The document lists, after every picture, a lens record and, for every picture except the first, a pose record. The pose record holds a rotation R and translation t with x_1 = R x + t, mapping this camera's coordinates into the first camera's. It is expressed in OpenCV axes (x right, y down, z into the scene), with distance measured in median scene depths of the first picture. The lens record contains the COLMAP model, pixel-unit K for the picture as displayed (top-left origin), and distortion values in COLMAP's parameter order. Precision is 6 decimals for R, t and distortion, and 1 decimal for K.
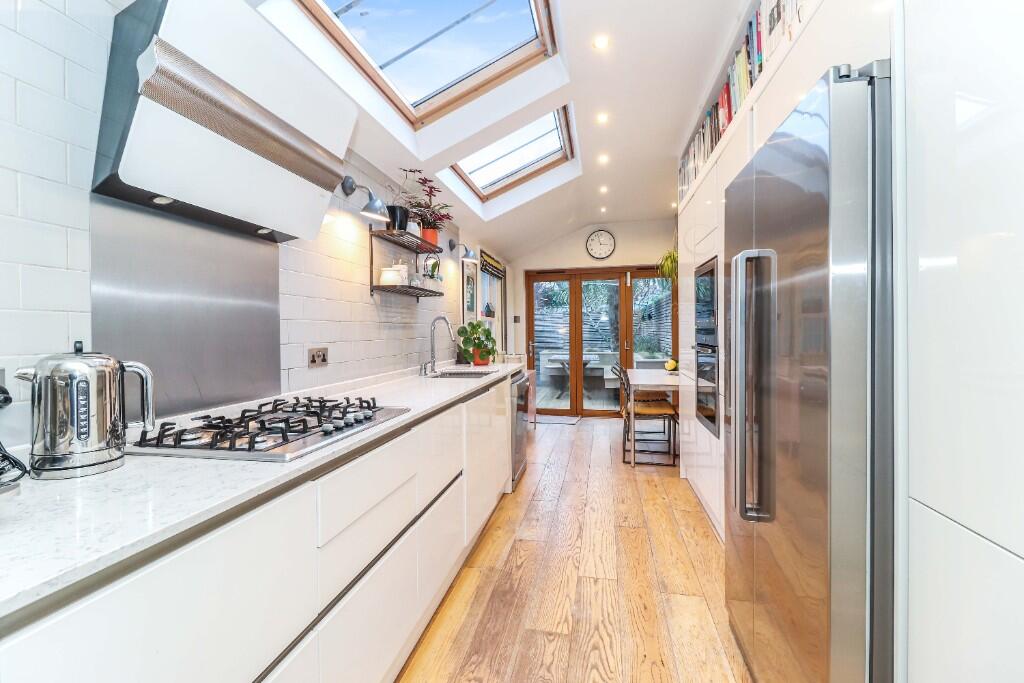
lens RADIAL K [[491.2, 0, 511.8], [0, 491.2, 336.2], [0, 0, 1]] dist [0.020801, 0.000033]
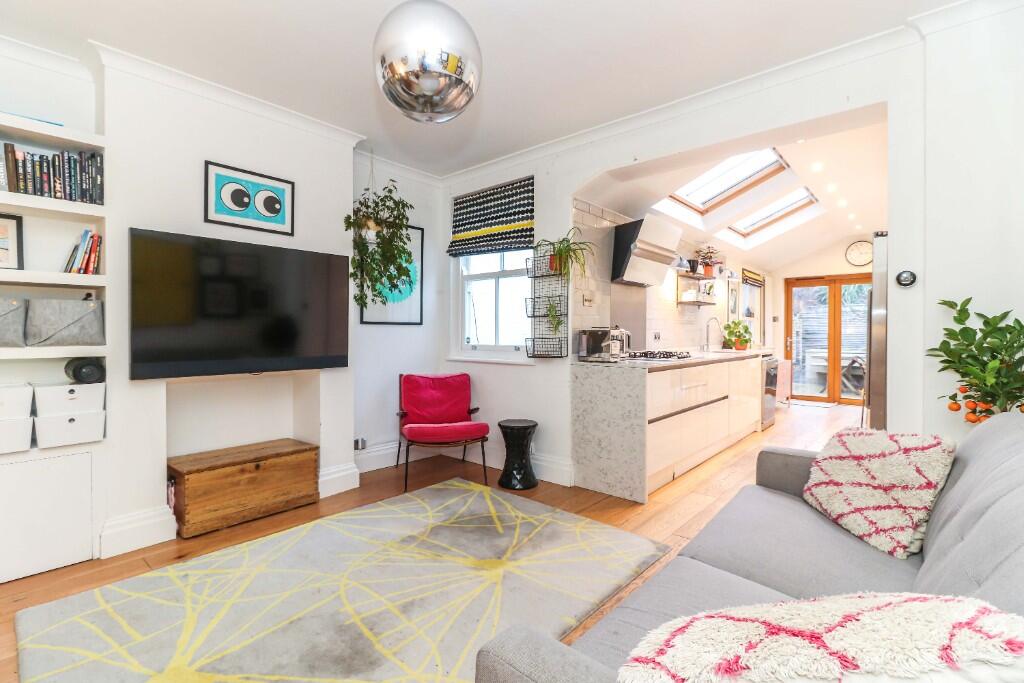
lens RADIAL K [[491.2, 0, 514.4], [0, 491.2, 338.6], [0, 0, 1]] dist [0.020801, 0.000033]
pose [[0.877214, 0.016106, -0.479830, 0.051050], [-0.013850, 0.999870, 0.008241, 0.021253], [0.479900, -0.000584, 0.877323, -0.620002]]
